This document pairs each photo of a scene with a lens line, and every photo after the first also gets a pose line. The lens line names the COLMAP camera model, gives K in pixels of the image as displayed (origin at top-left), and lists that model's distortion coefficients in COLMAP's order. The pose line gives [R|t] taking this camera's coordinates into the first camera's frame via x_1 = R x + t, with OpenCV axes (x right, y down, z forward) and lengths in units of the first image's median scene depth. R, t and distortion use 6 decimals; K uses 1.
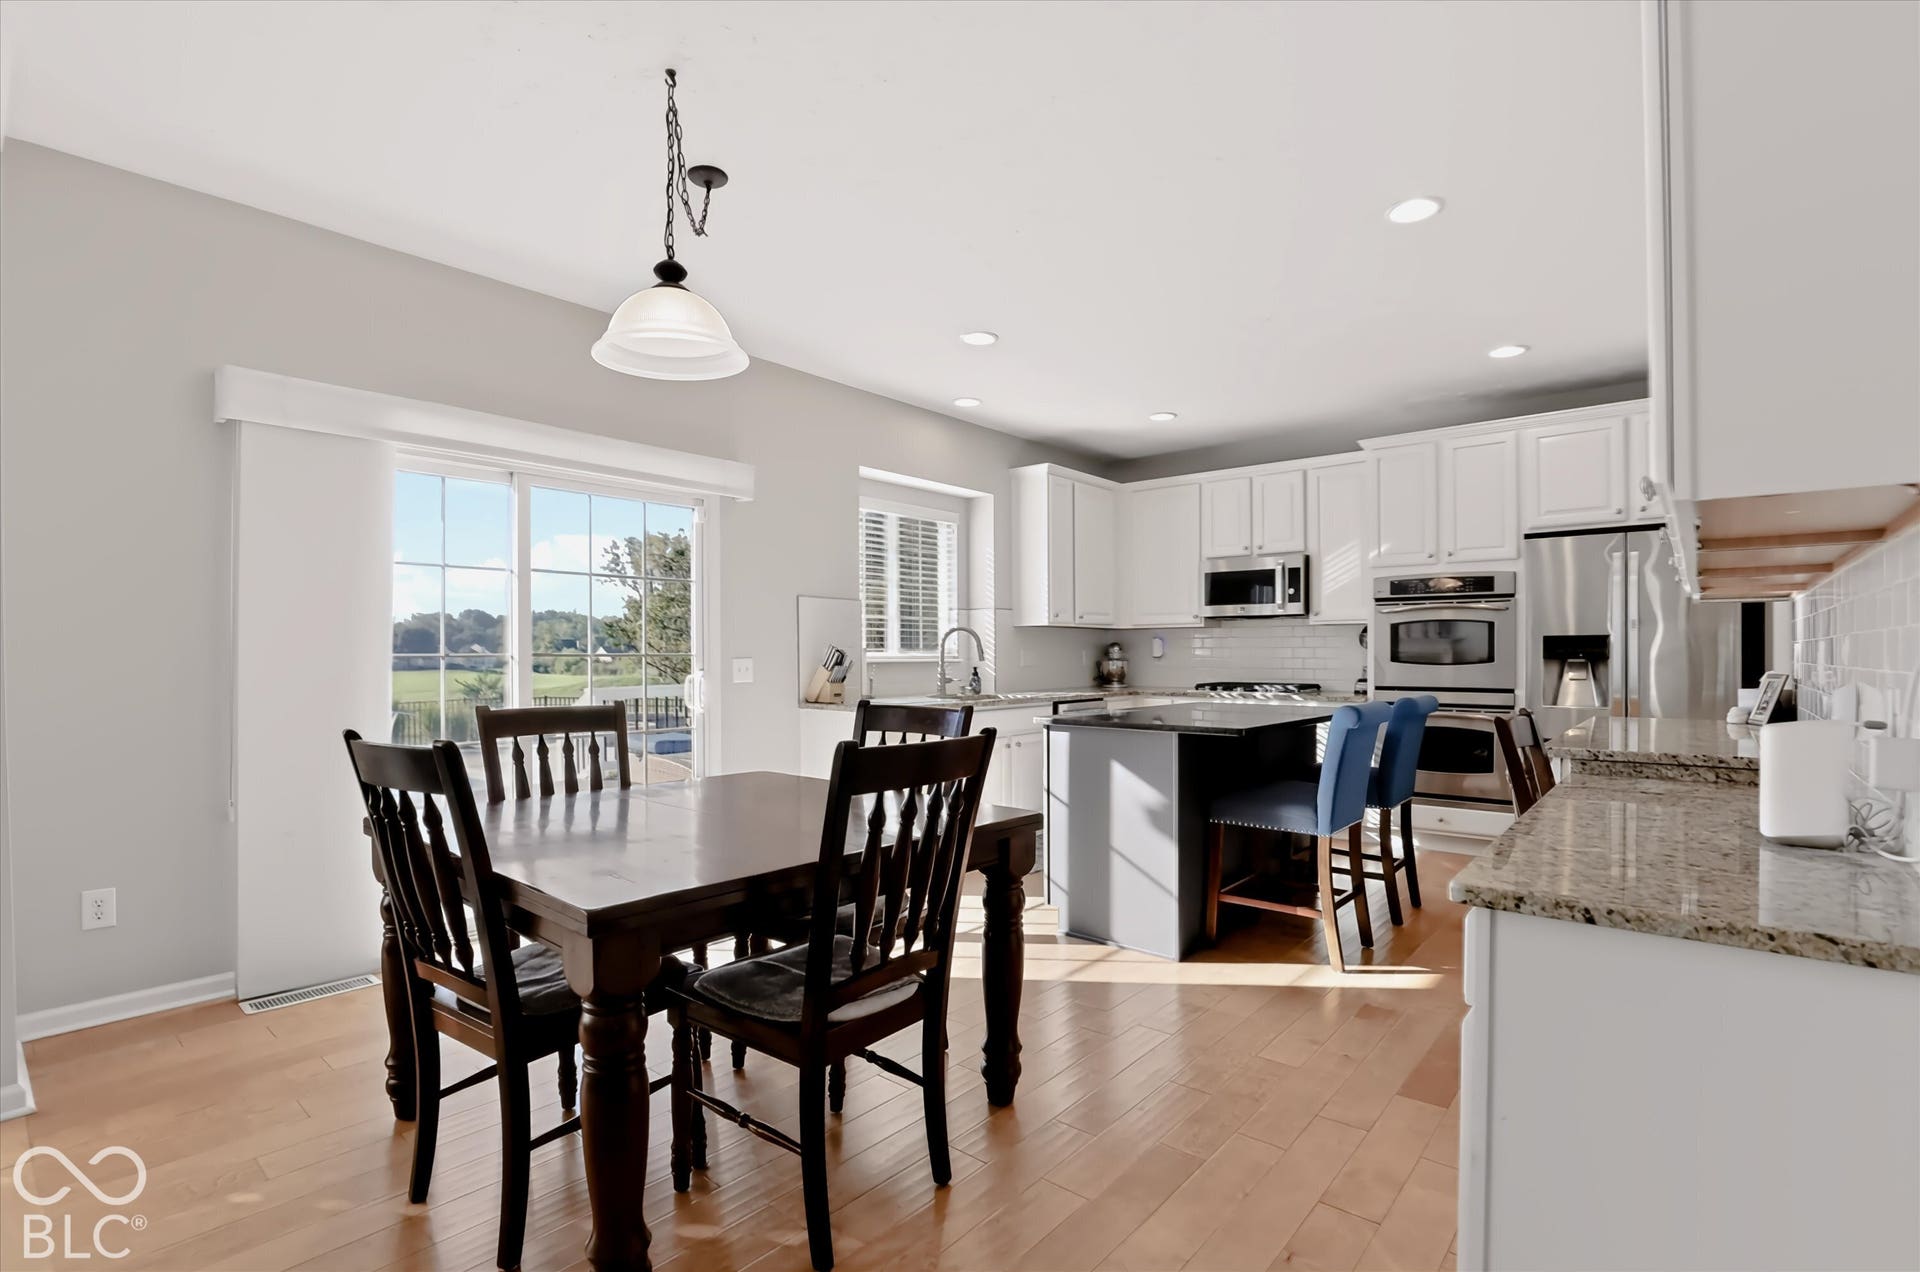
lens RADIAL K [[900.6, 0, 962.0], [0, 900.6, 654.4], [0, 0, 1]] dist [-0.002824, -0.000151]
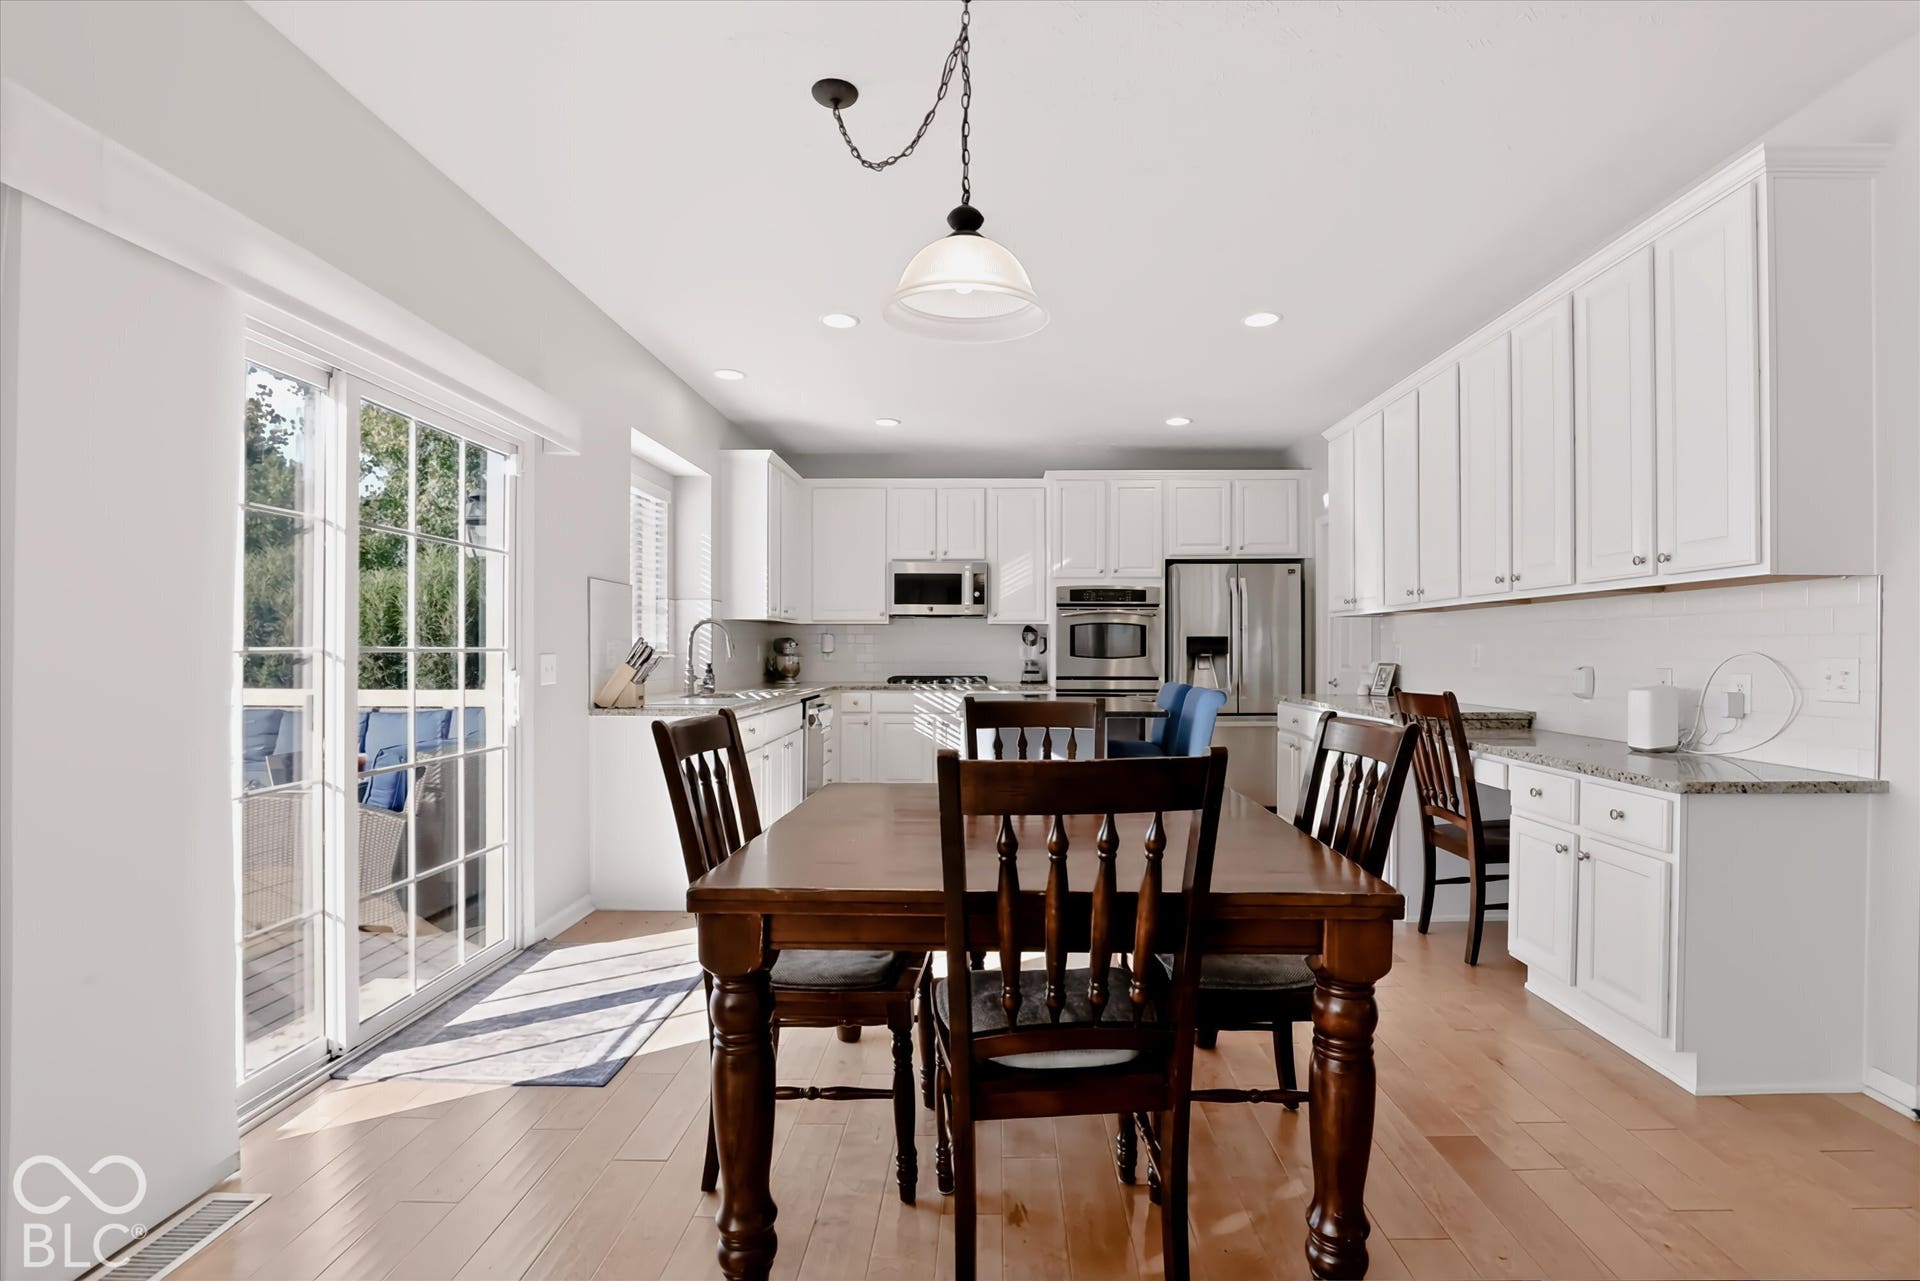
lens RADIAL K [[906.1, 0, 967.5], [0, 906.1, 652.2], [0, 0, 1]] dist [-0.002790, -0.000053]
pose [[0.777264, 0.001157, 0.629173, -0.385694], [-0.002172, 0.999997, 0.000844, 0.001934], [-0.629171, -0.002022, 0.777265, 0.130294]]
